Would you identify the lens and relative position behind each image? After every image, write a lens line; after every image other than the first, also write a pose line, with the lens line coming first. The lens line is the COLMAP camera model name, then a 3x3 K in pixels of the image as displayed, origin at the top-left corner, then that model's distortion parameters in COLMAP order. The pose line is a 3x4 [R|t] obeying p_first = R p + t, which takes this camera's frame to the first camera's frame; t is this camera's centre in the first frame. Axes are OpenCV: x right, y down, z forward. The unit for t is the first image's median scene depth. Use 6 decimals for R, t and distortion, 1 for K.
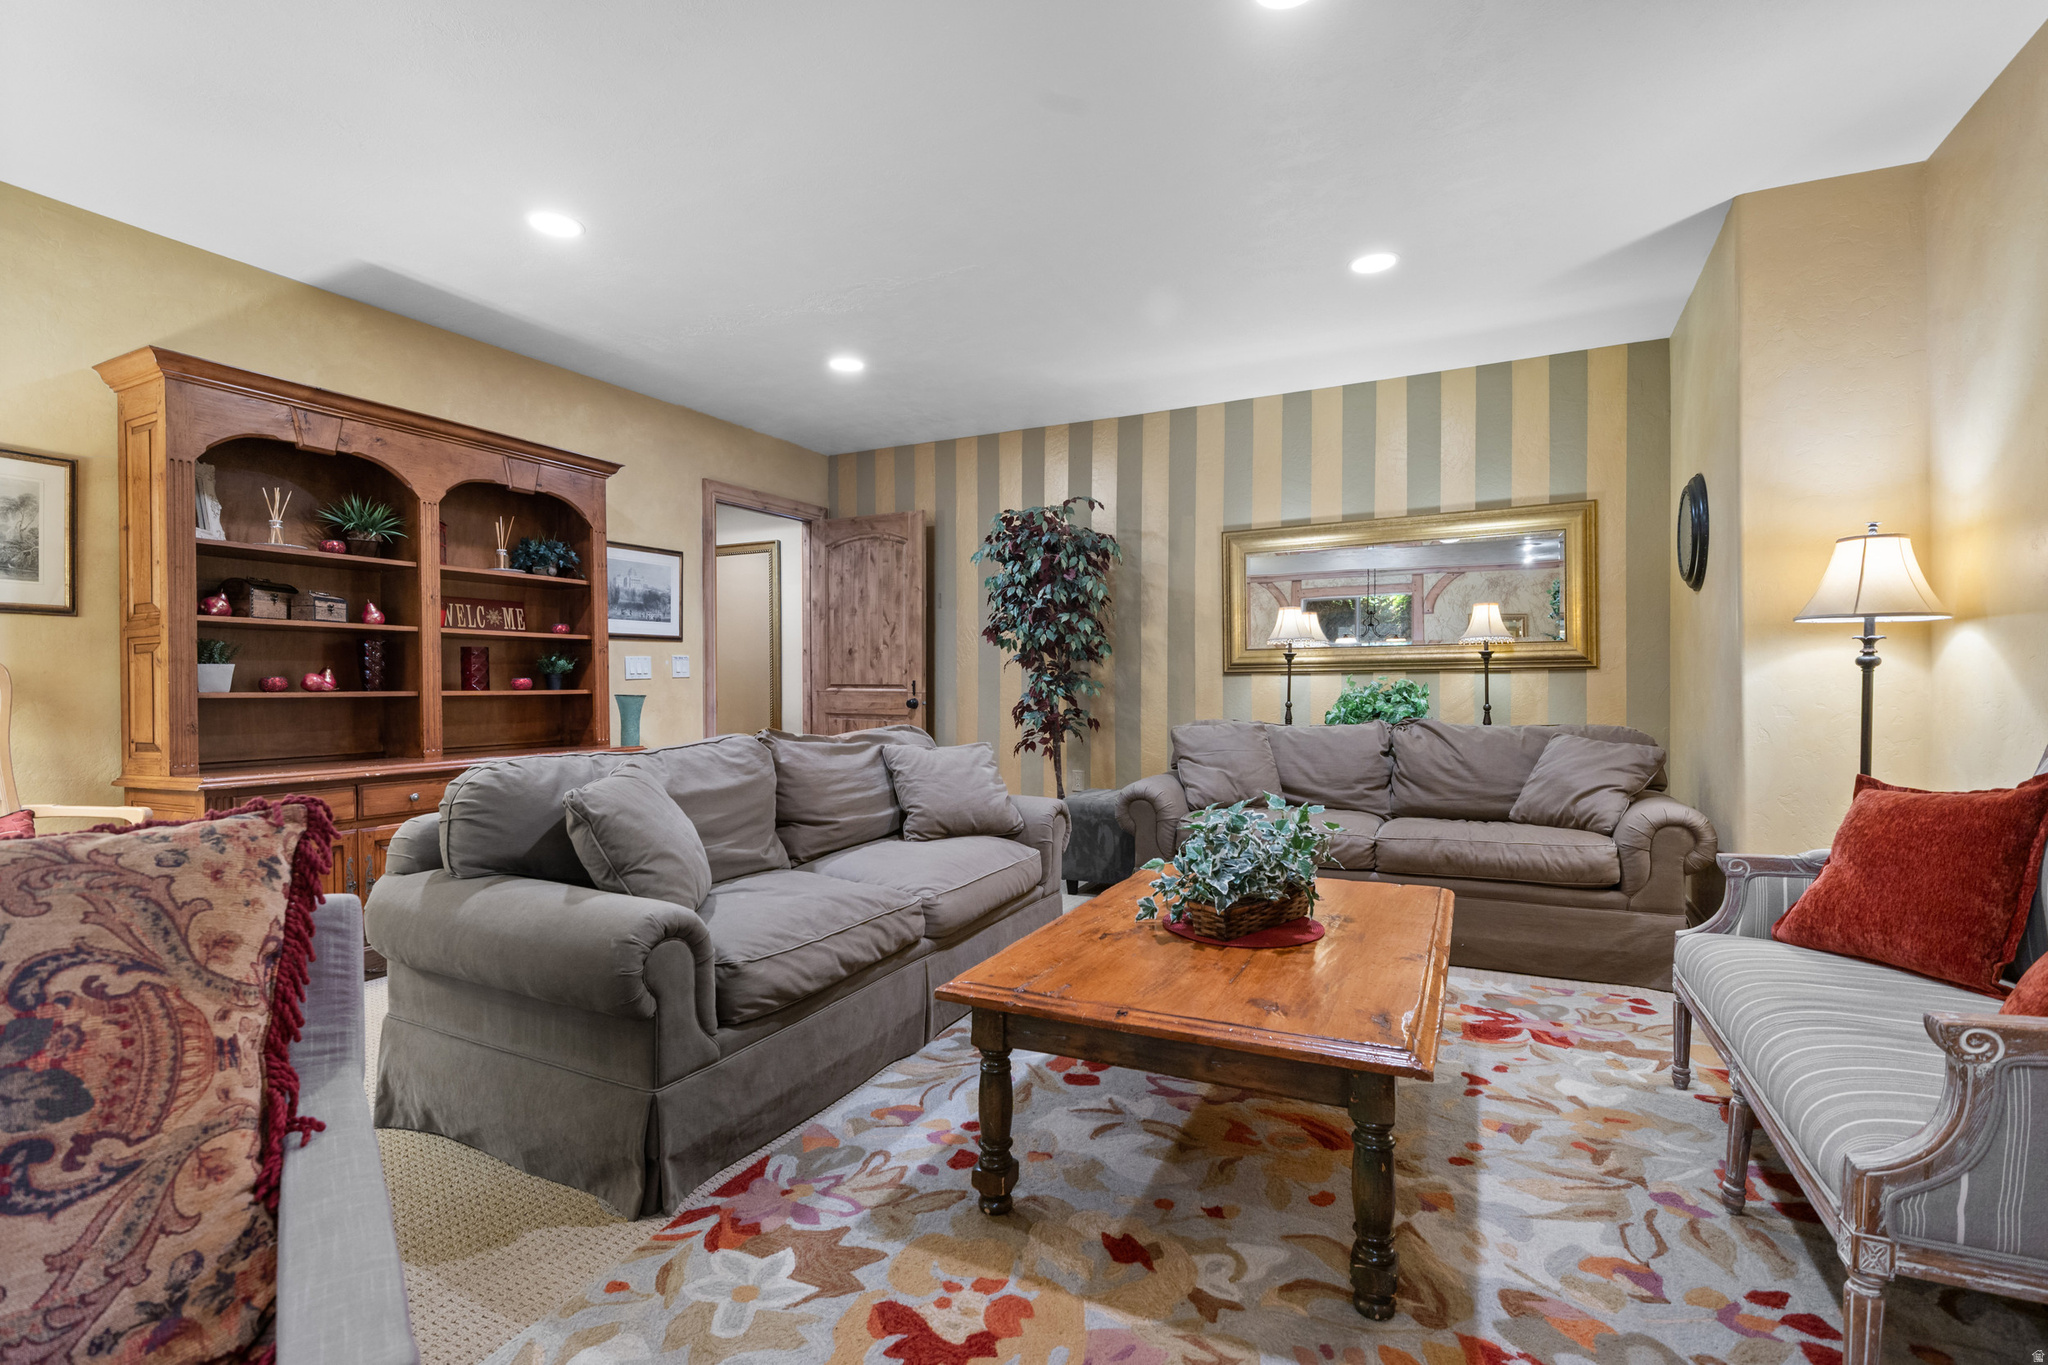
lens RADIAL K [[937.7, 0, 1015.8], [0, 937.7, 685.6], [0, 0, 1]] dist [0.001176, -0.000020]
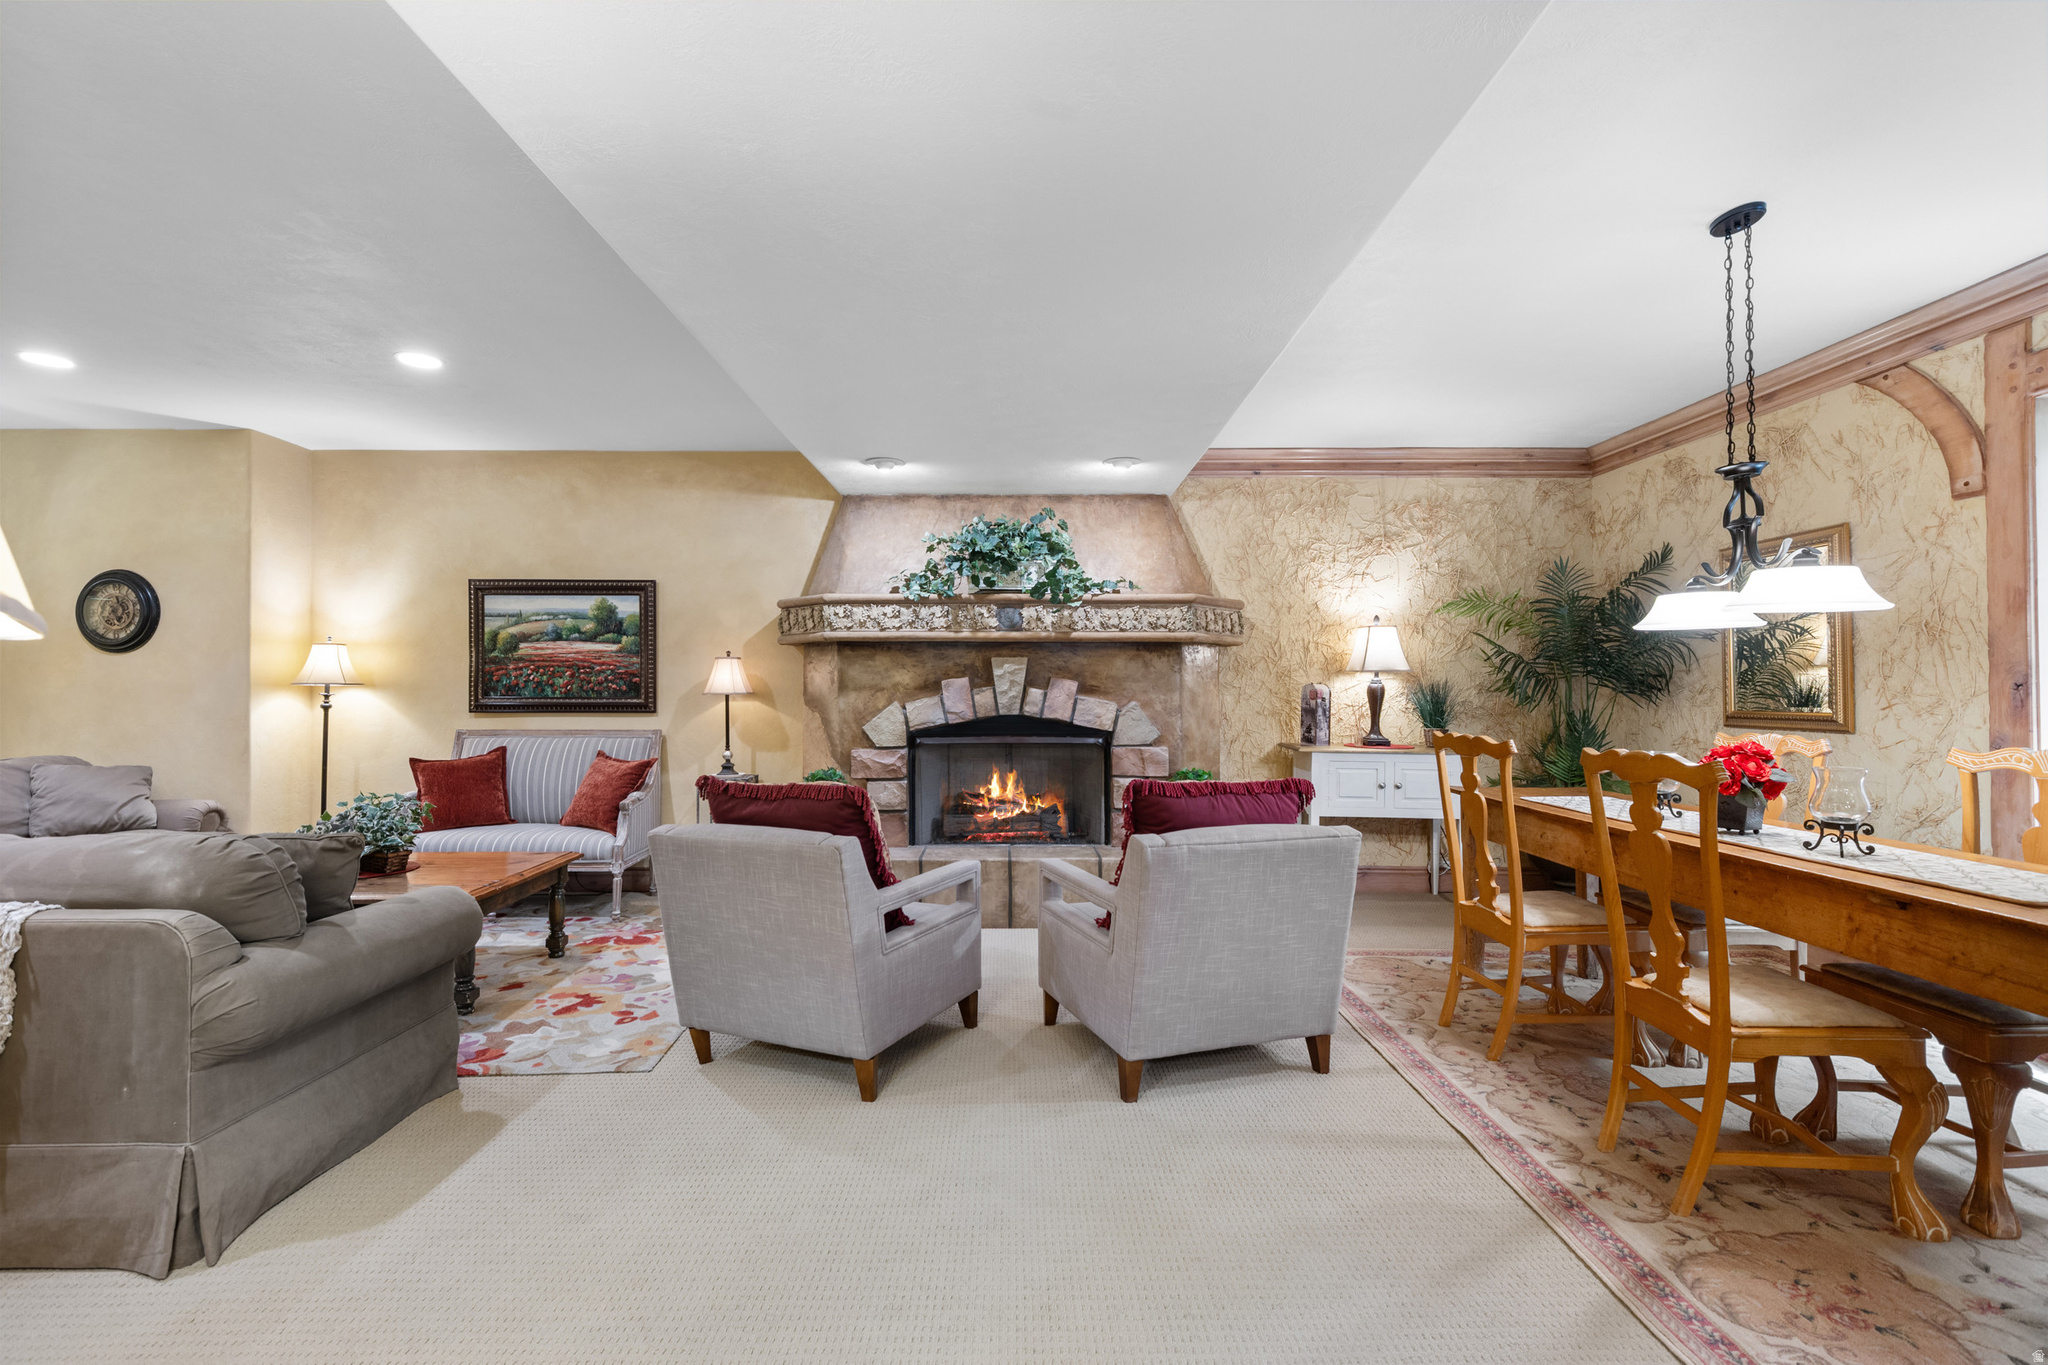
lens RADIAL K [[937.7, 0, 1019.1], [0, 937.7, 676.4], [0, 0, 1]] dist [0.001176, -0.000020]
pose [[-0.456753, 0.009852, 0.889539, -2.471078], [0.006690, 0.999948, -0.007640, -0.102494], [-0.889568, 0.002461, -0.456795, 0.983350]]
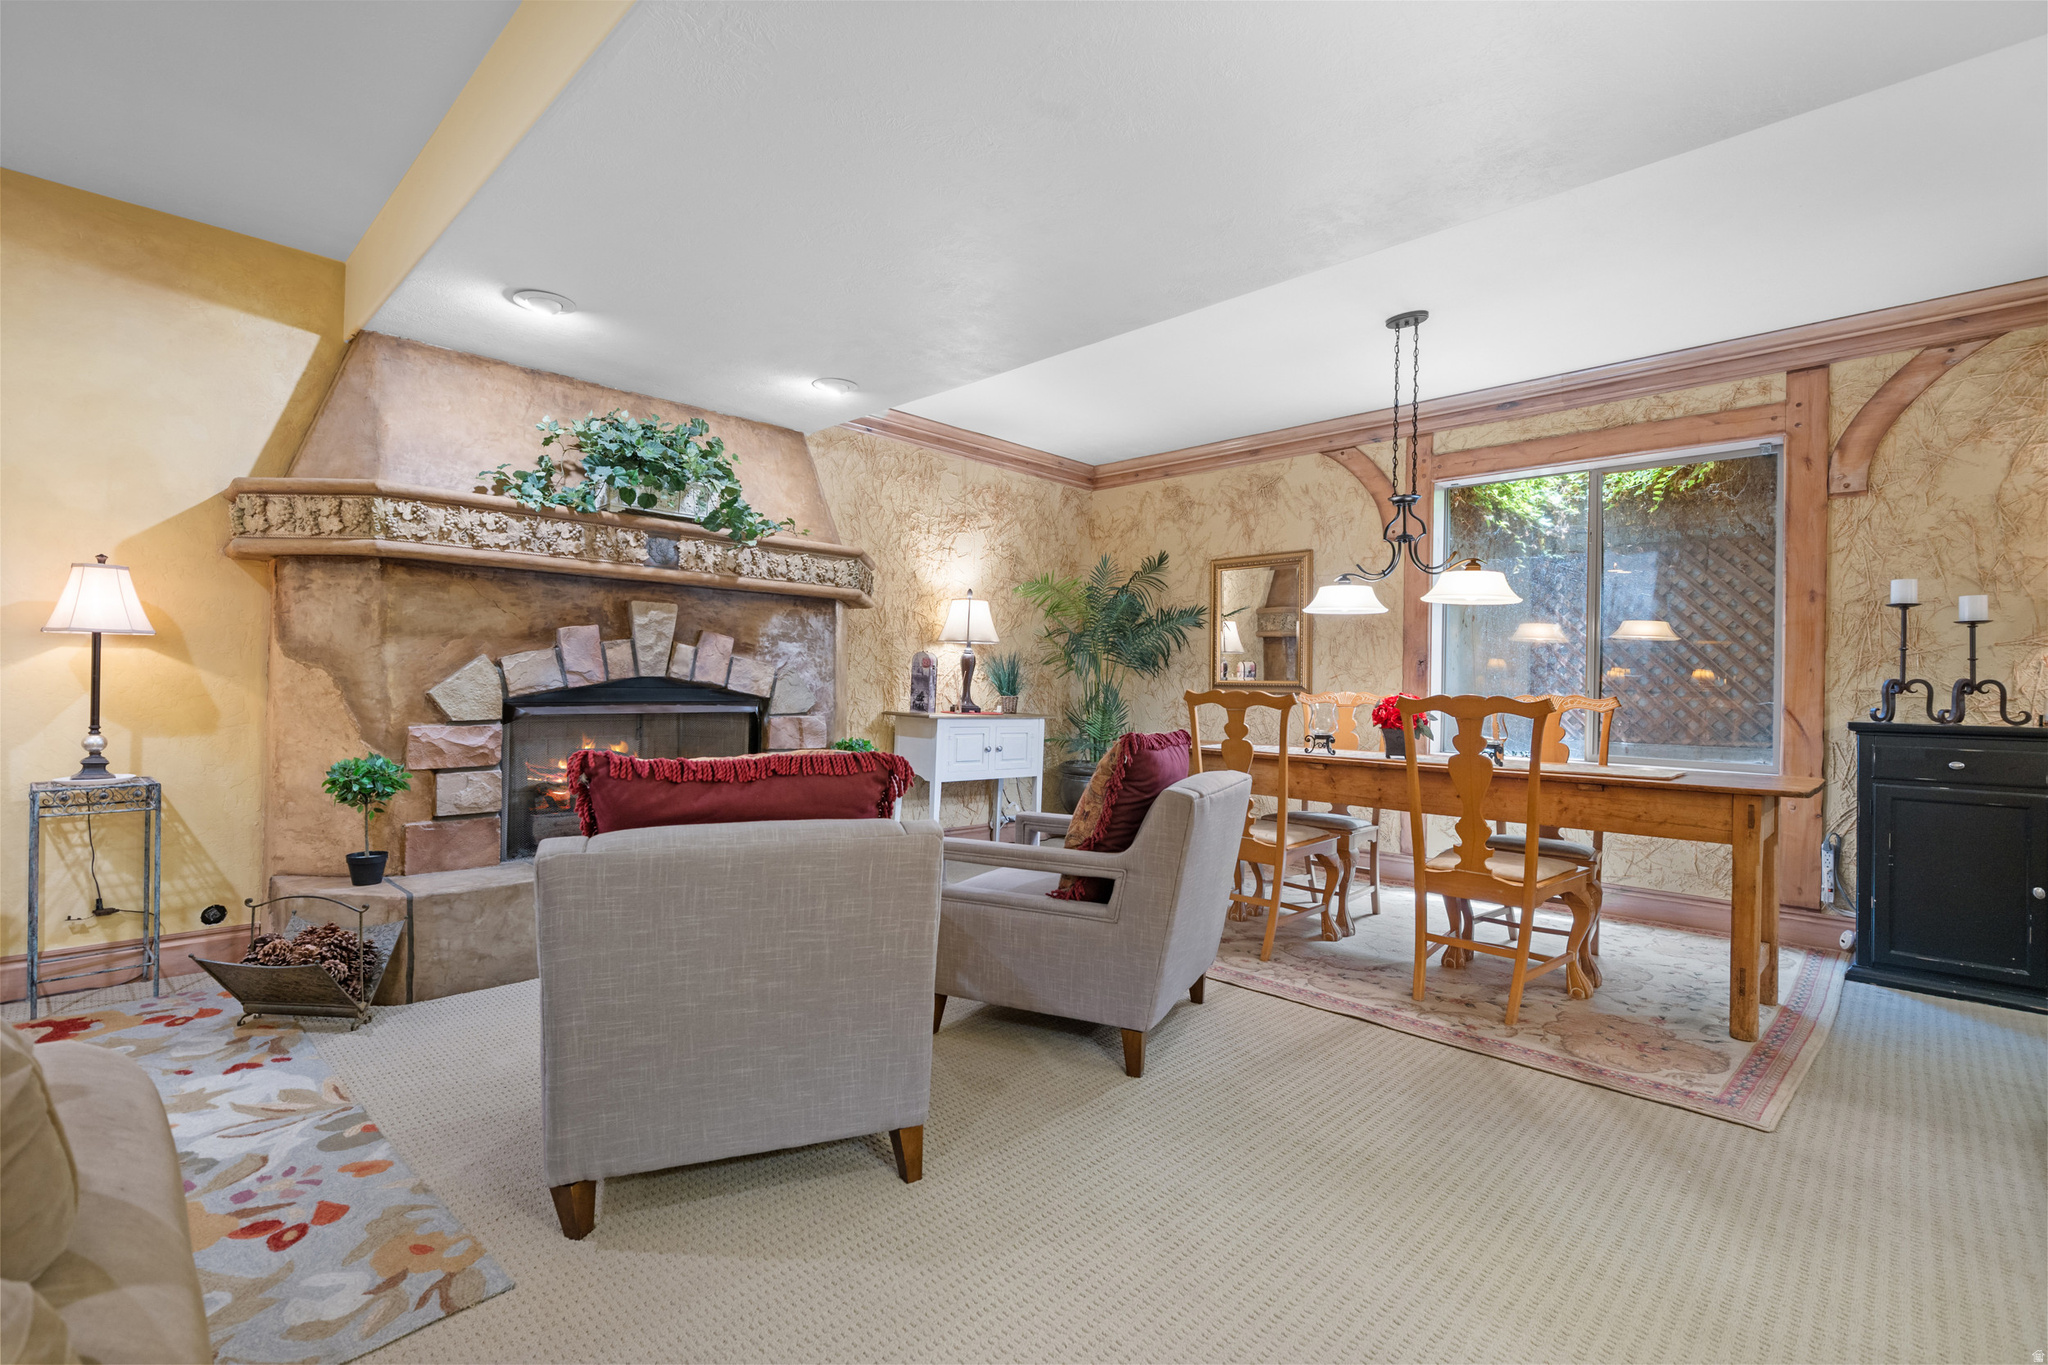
lens RADIAL K [[937.7, 0, 1007.9], [0, 937.7, 680.5], [0, 0, 1]] dist [0.001176, -0.000020]
pose [[-0.955872, -0.016309, 0.293330, -1.302361], [-0.015964, 0.999866, 0.003570, -0.015464], [-0.293349, -0.001271, -0.956004, 1.600713]]
